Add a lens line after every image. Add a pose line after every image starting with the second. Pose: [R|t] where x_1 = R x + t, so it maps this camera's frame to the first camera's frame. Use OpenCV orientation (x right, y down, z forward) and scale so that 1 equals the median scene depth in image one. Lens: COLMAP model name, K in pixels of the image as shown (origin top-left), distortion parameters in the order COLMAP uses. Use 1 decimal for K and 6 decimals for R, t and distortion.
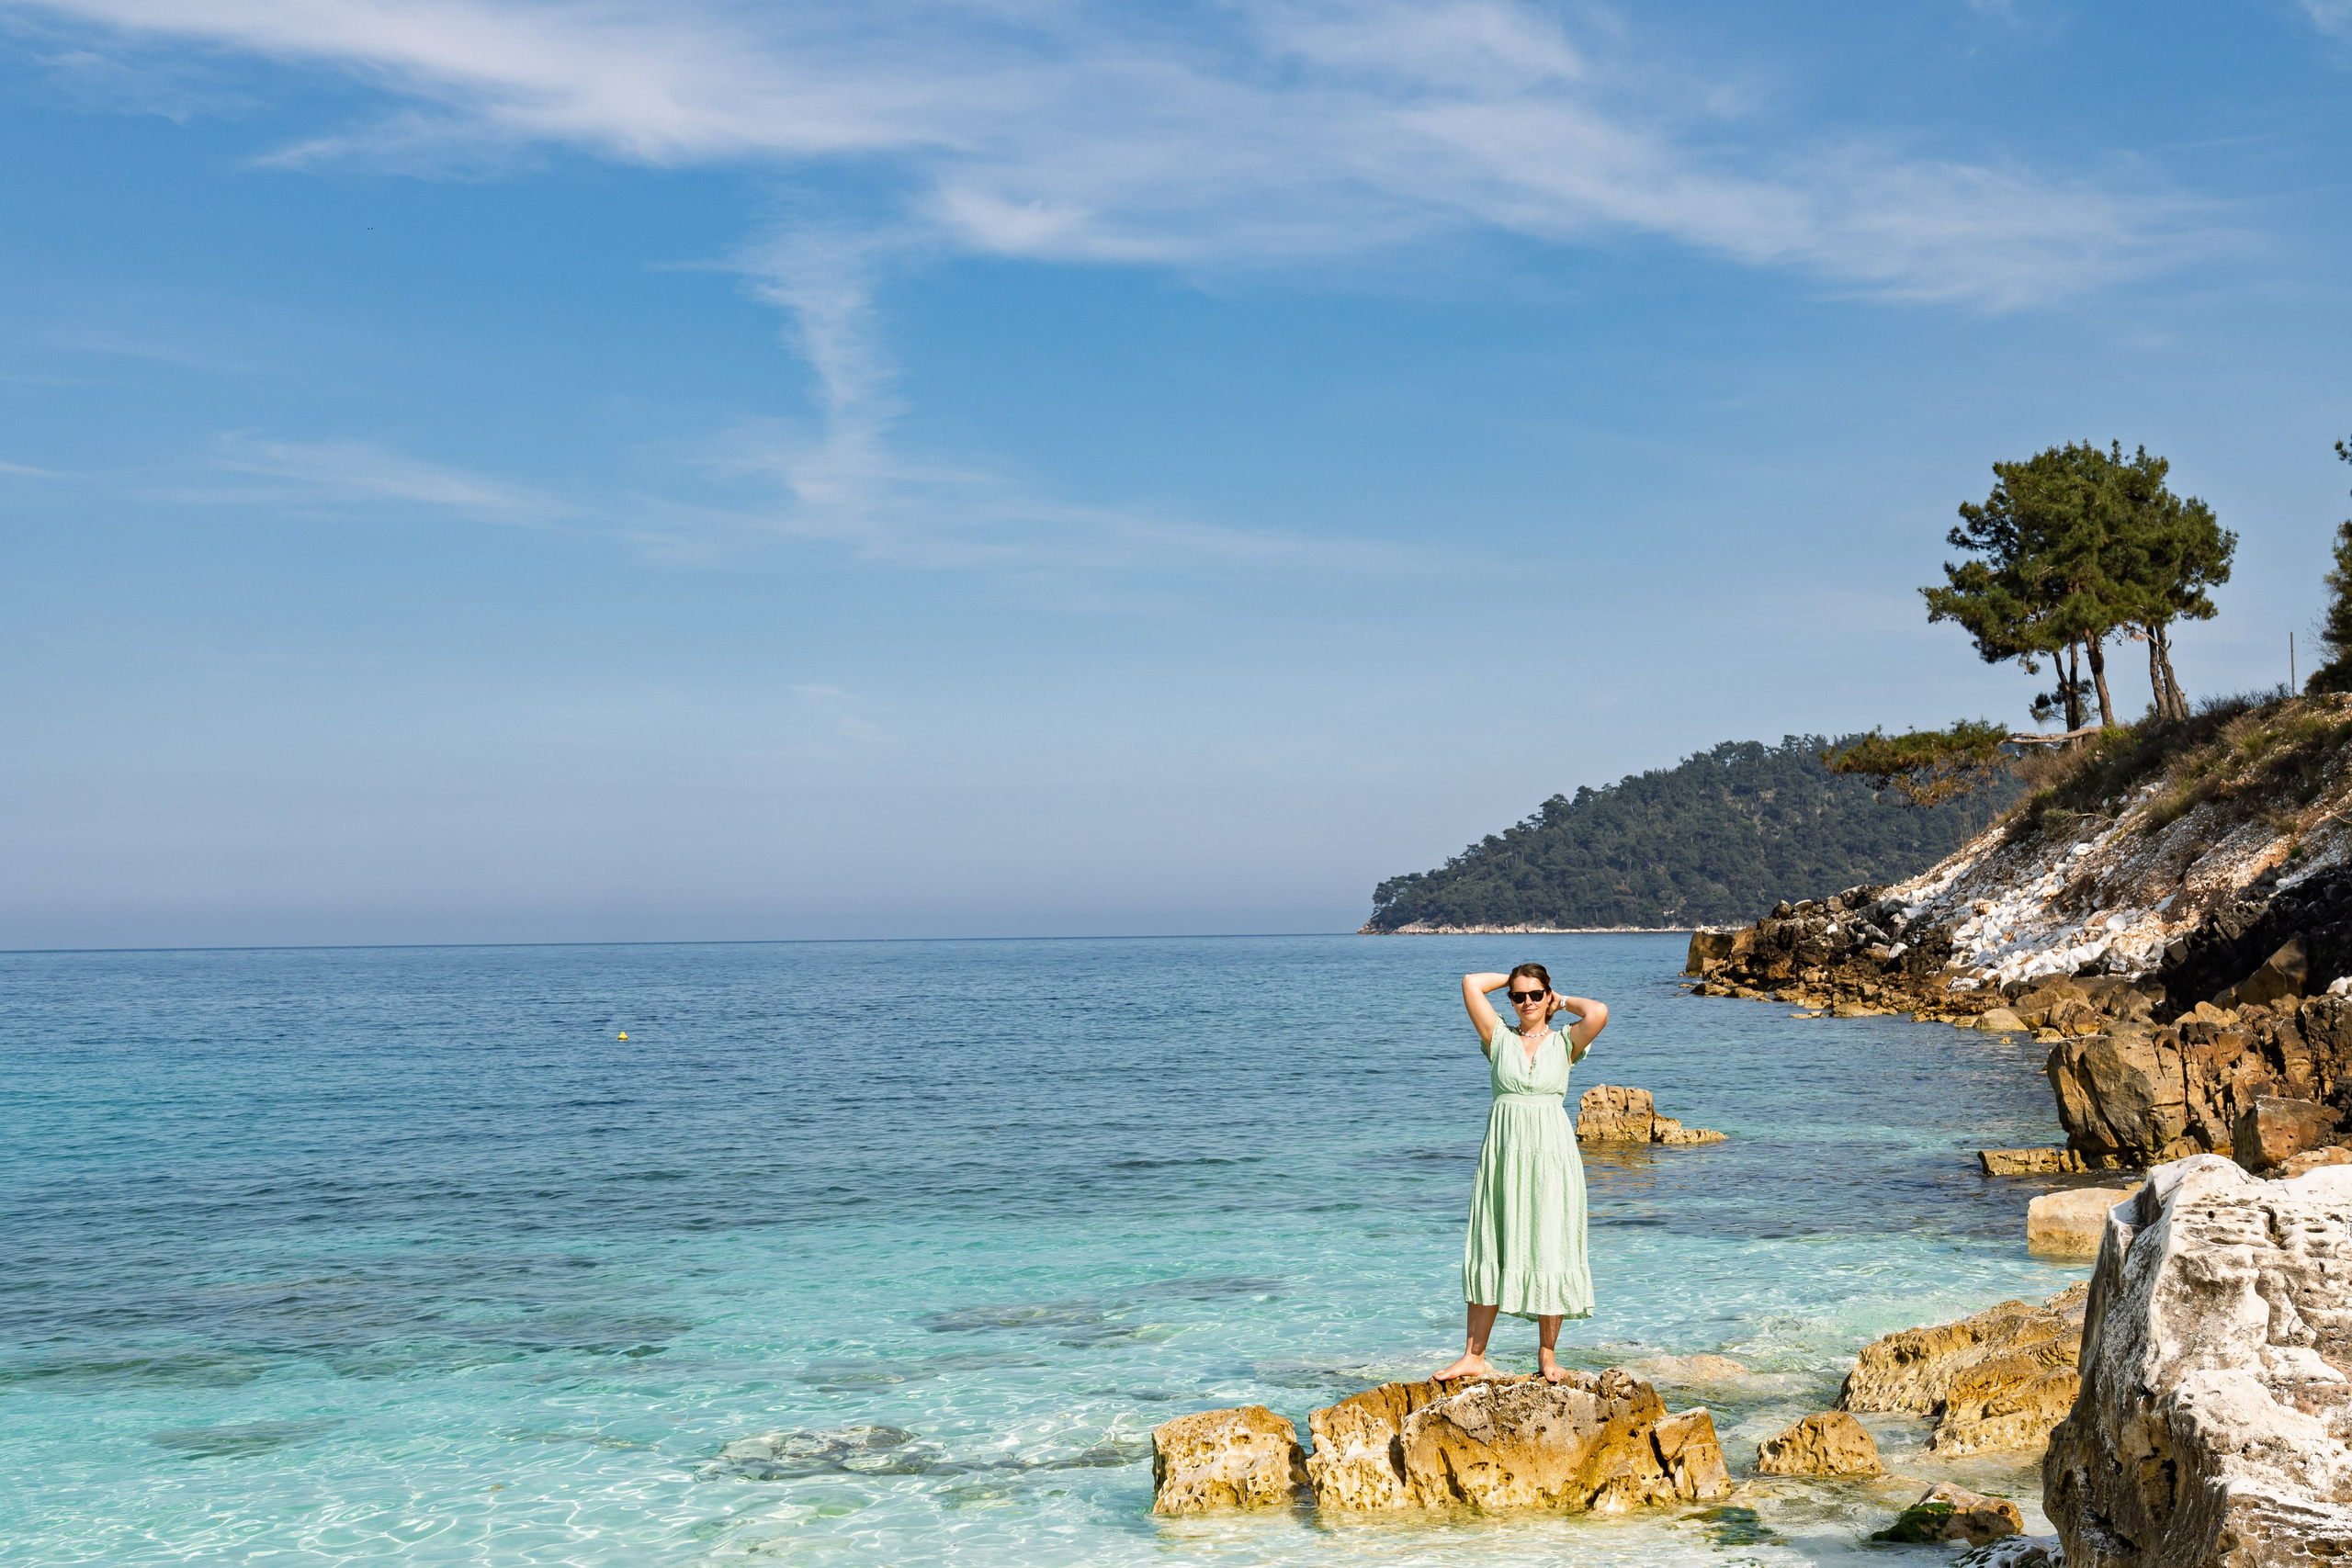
lens RADIAL K [[3213.8, 0, 1159.7], [0, 3213.8, 779.2], [0, 0, 1]] dist [0.014484, 0.062990]
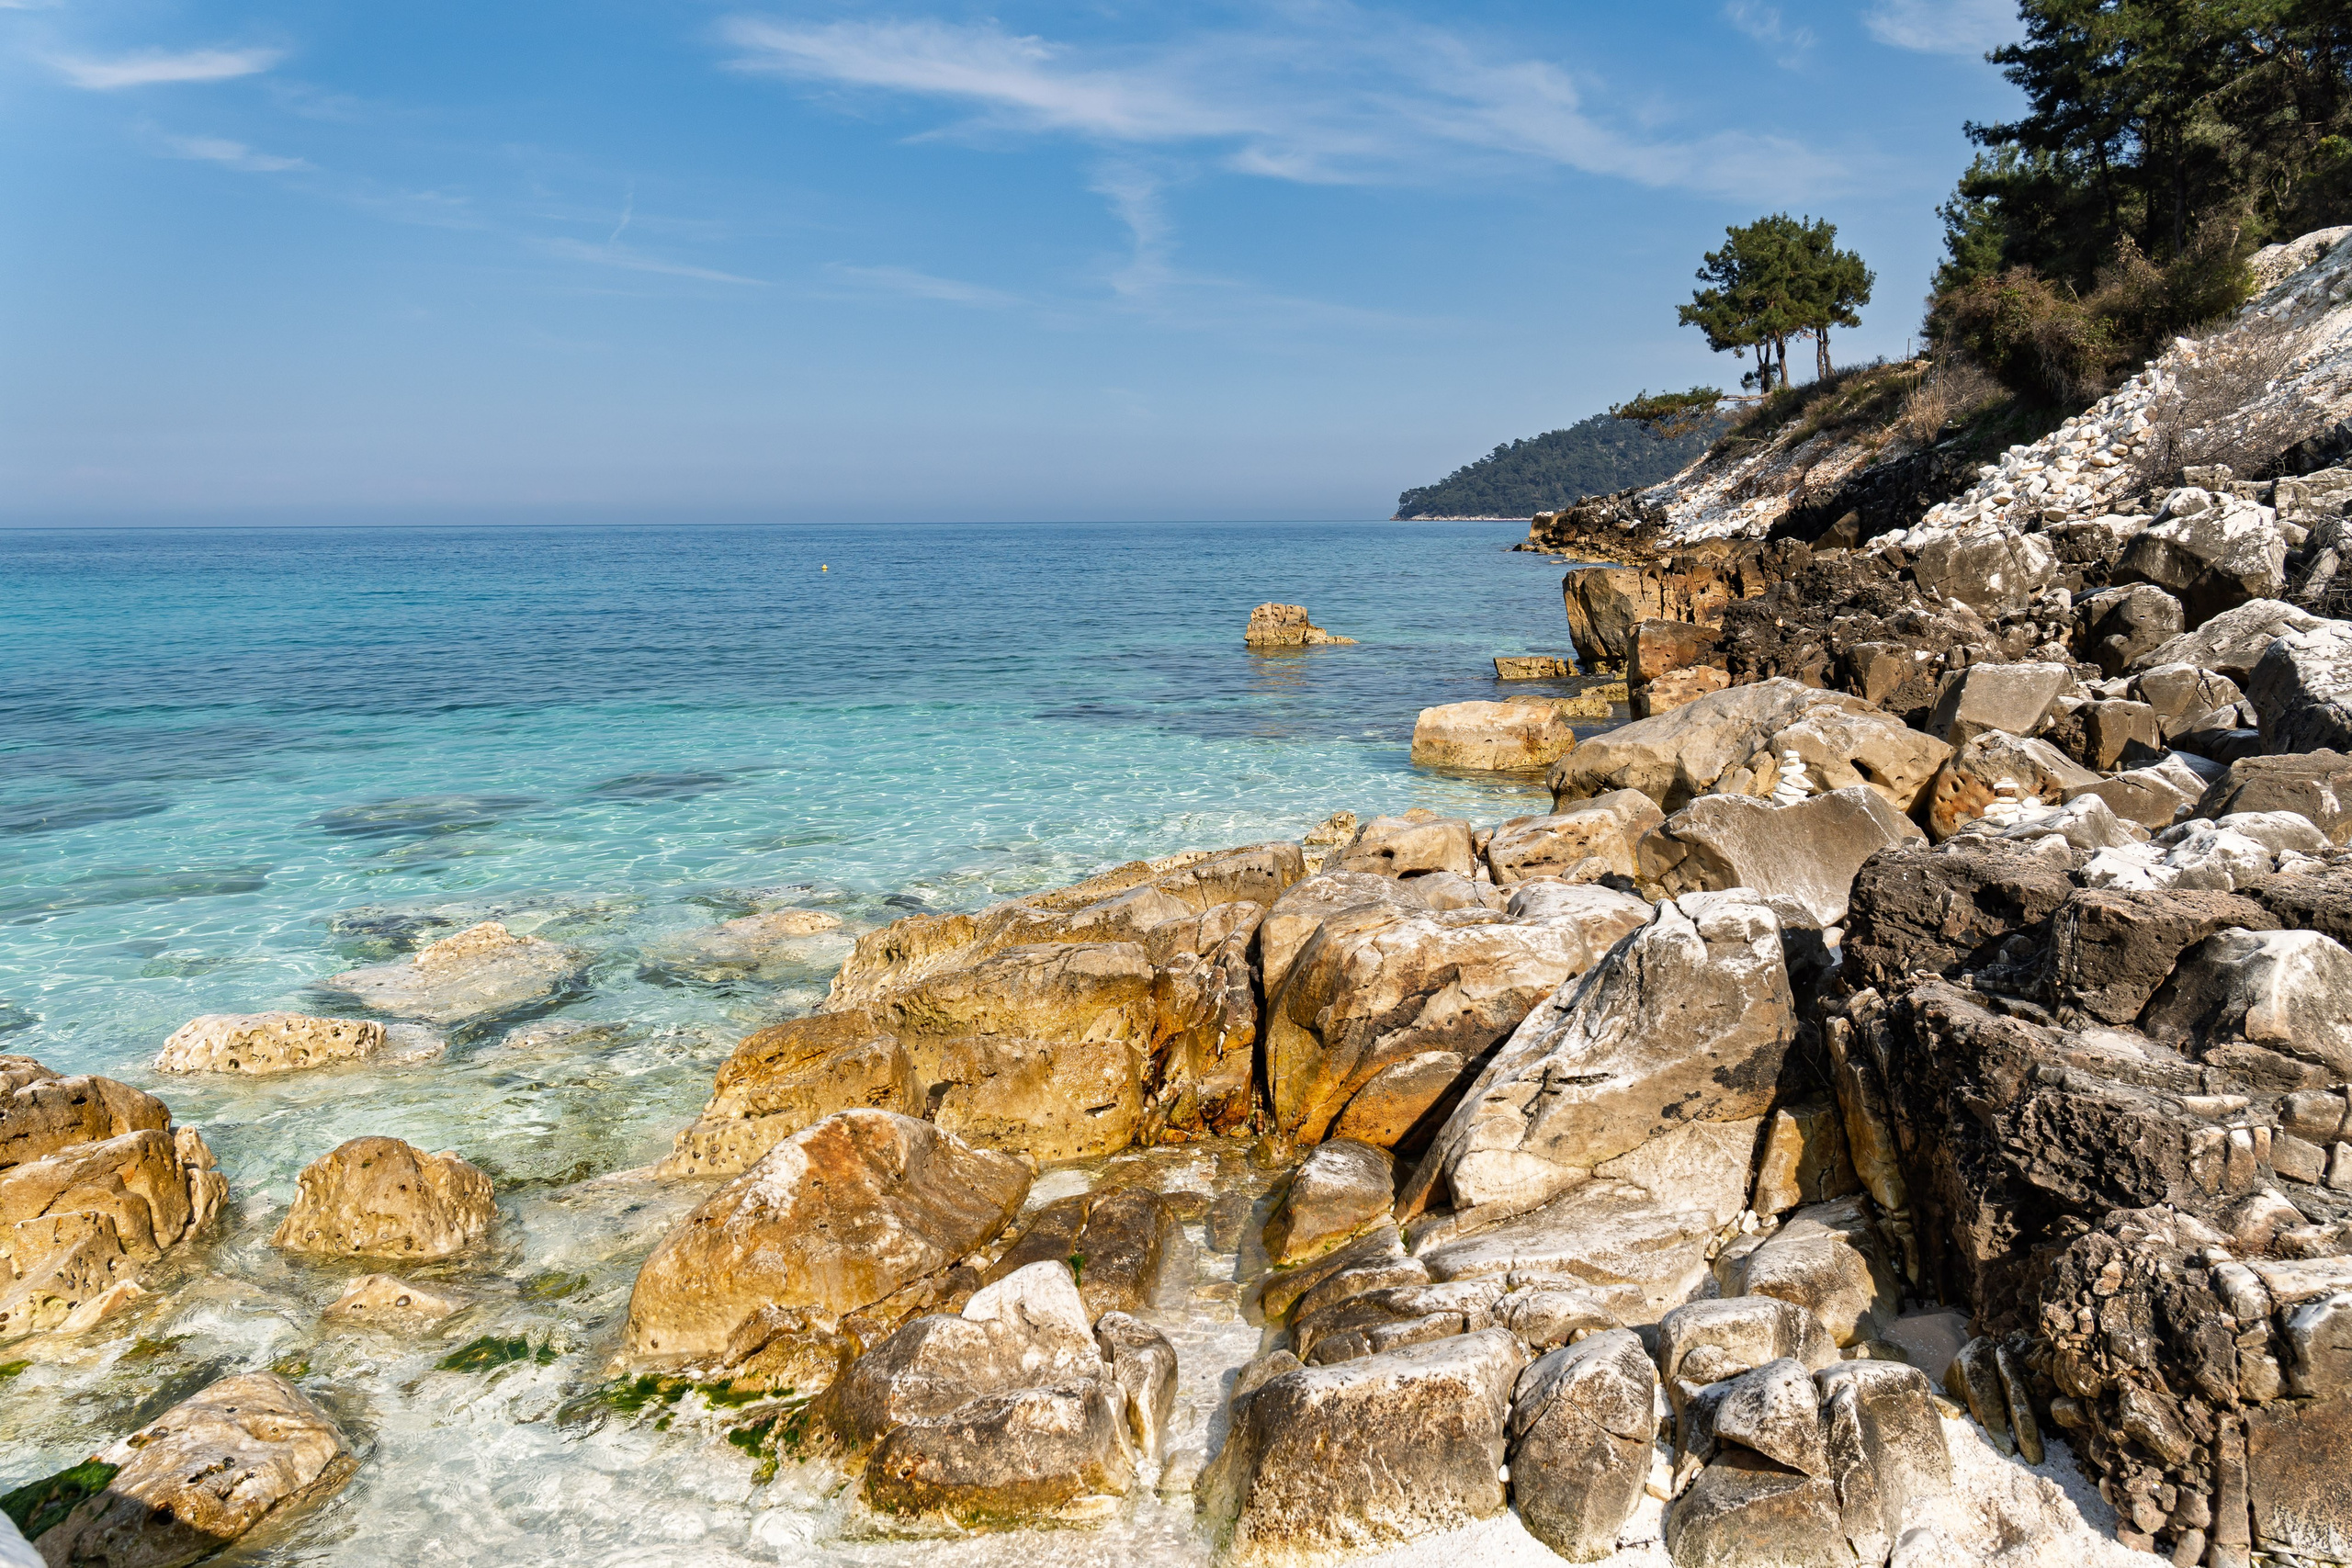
lens RADIAL K [[1685.2, 0, 1176.0], [0, 1685.2, 784.0], [0, 0, 1]] dist [-0.016337, 0.006611]
pose [[0.997247, 0.017355, -0.072089, 0.062996], [-0.002471, 0.979461, 0.201618, 0.011016], [0.074107, -0.200885, 0.976808, 0.118469]]
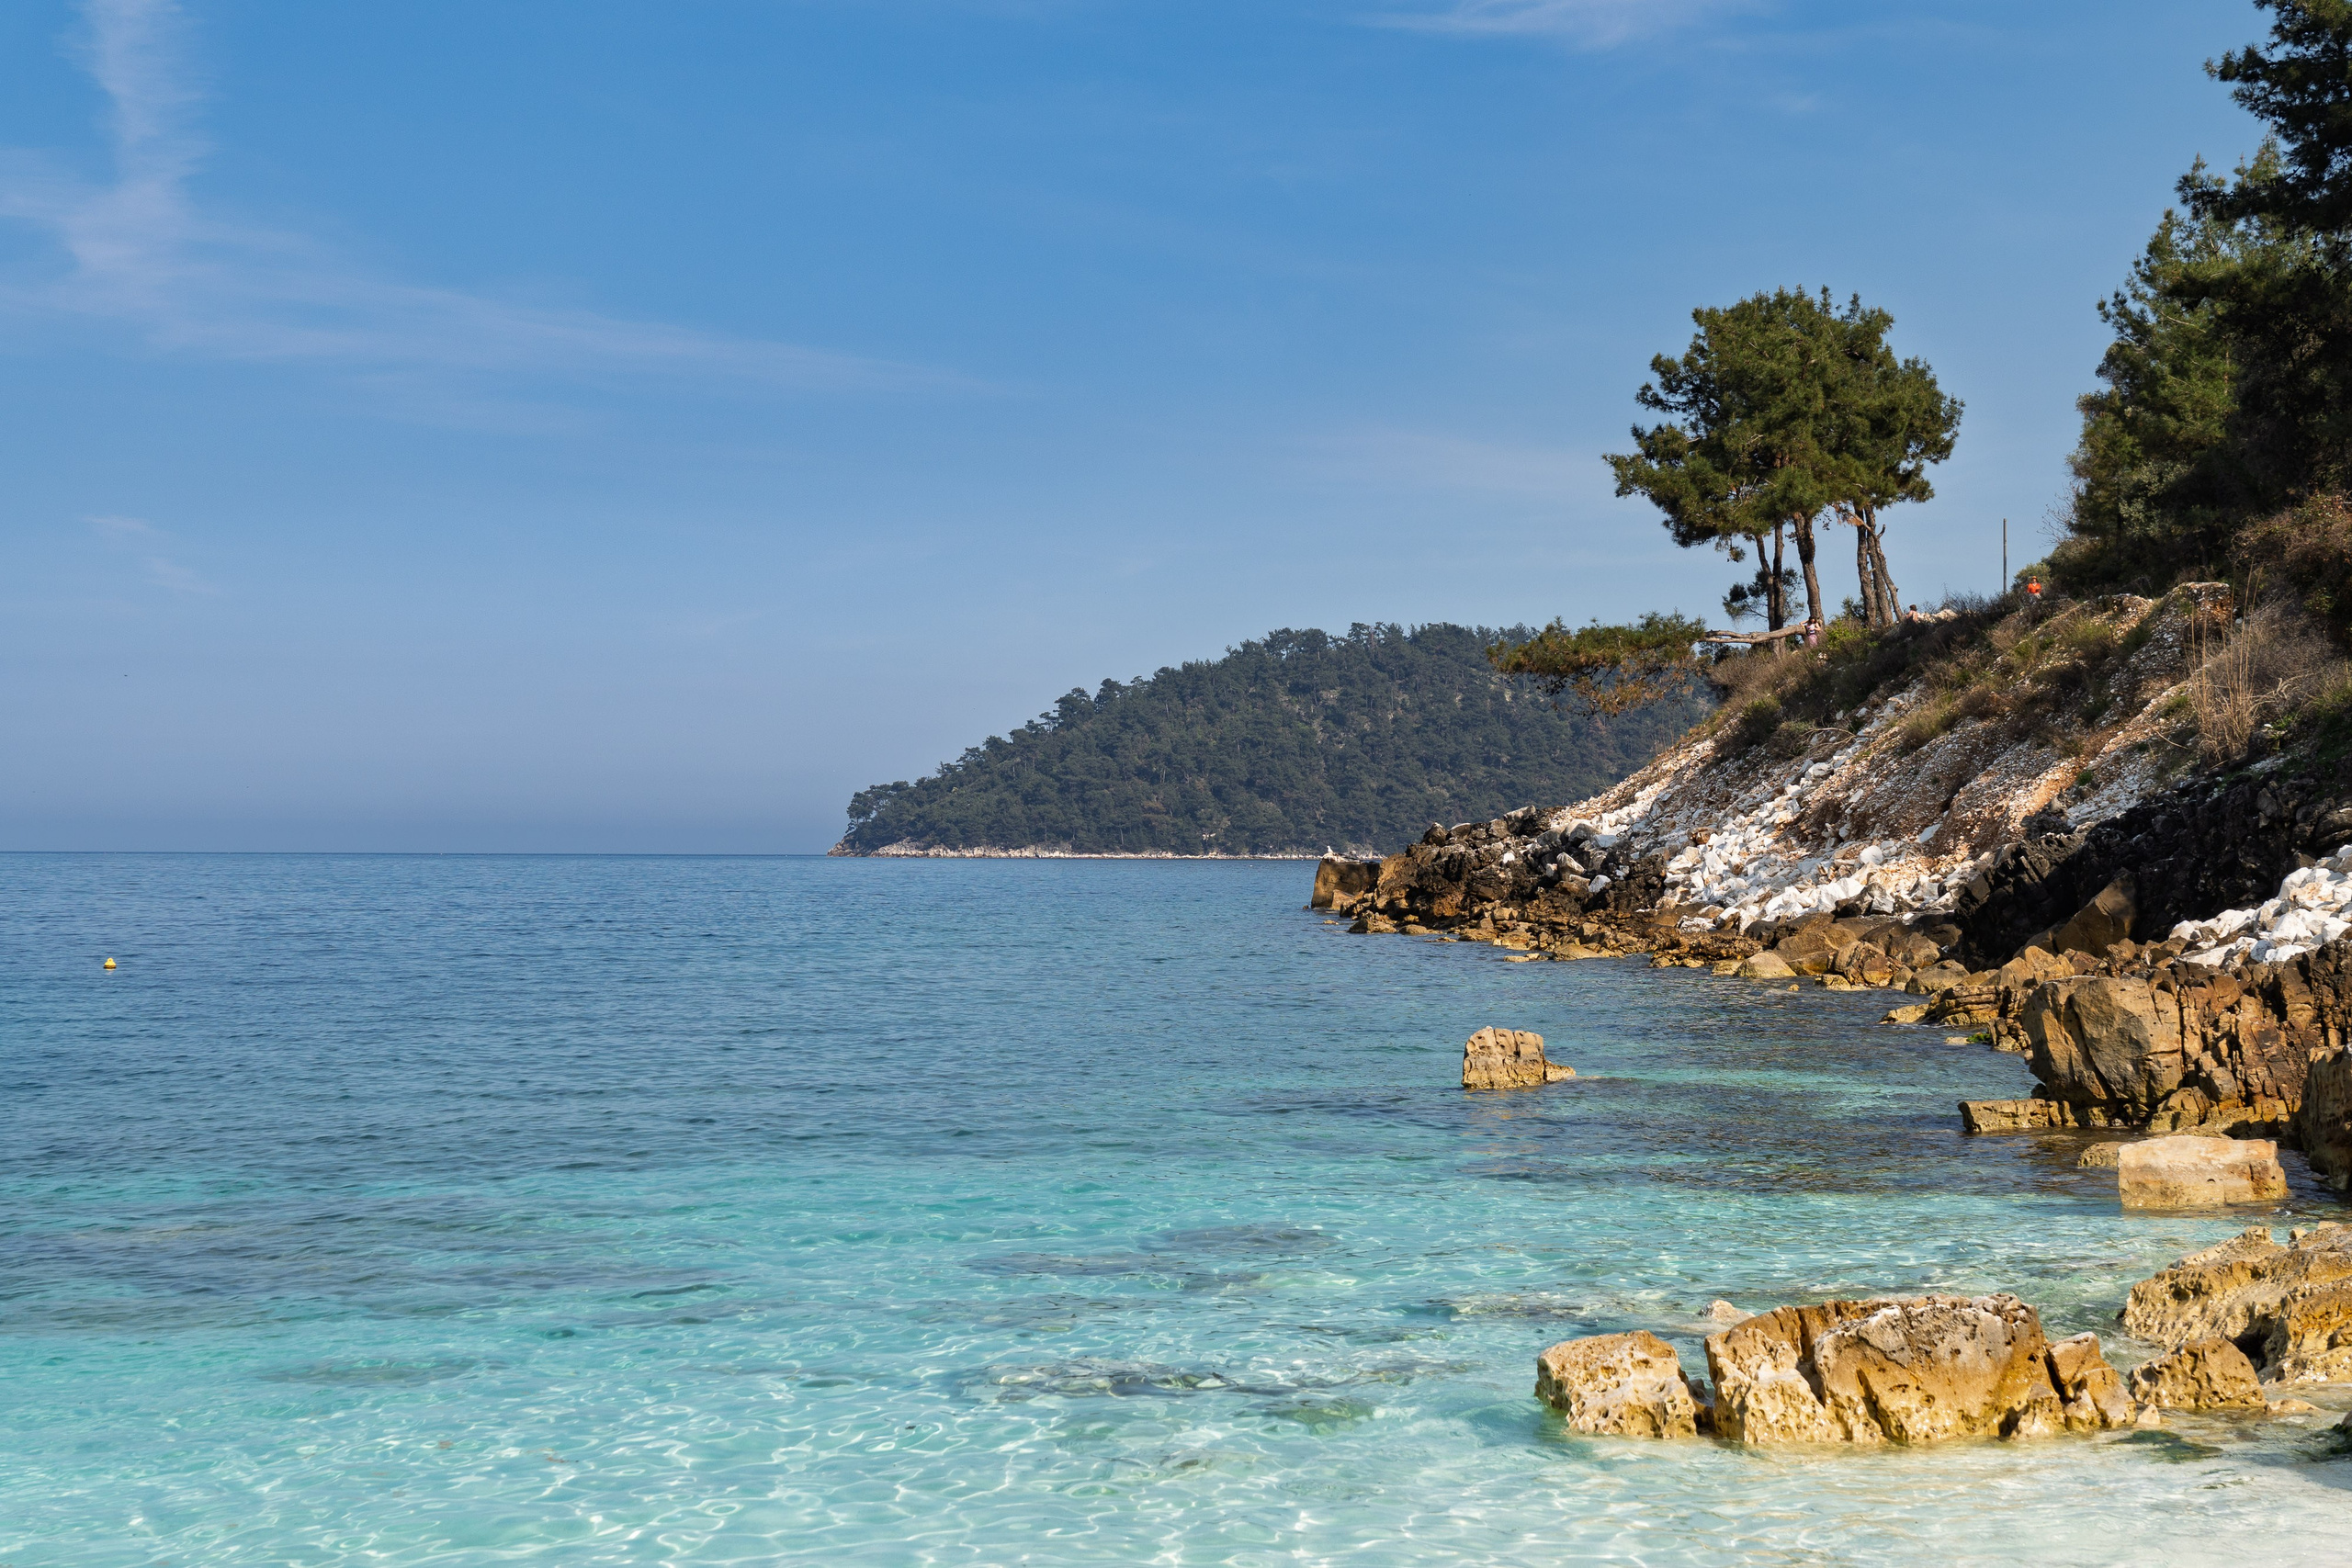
lens RADIAL K [[4000.2, 0, 1137.3], [0, 4000.2, 777.1], [0, 0, 1]] dist [0.029524, 0.116679]
pose [[0.988983, 0.020532, 0.146601, -0.049614], [-0.024665, 0.999346, 0.026427, 0.000168], [-0.145963, -0.029752, 0.988843, -0.026533]]
